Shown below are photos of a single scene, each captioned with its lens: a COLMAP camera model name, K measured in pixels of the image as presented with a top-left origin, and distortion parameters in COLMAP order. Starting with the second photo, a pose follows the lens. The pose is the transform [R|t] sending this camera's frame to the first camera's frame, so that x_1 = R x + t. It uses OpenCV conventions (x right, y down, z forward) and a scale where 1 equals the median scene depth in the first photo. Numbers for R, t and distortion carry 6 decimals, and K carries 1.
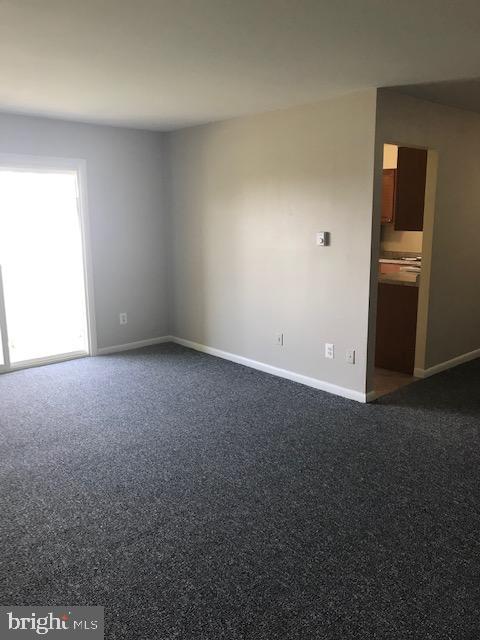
lens RADIAL K [[525.2, 0, 246.3], [0, 525.2, 314.6], [0, 0, 1]] dist [0.023623, -0.003418]
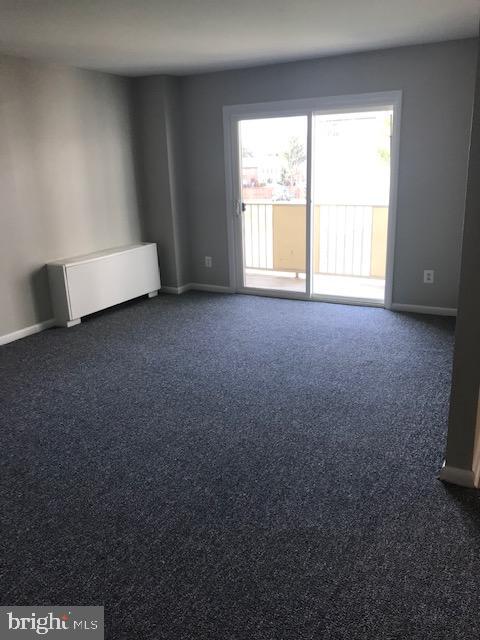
lens RADIAL K [[525.2, 0, 246.3], [0, 525.2, 314.6], [0, 0, 1]] dist [0.023623, -0.003418]
pose [[0.321250, 0.254677, -0.912106, 0.648619], [-0.142390, 0.965200, 0.219351, -0.108248], [0.936228, 0.059408, 0.346334, 0.579729]]
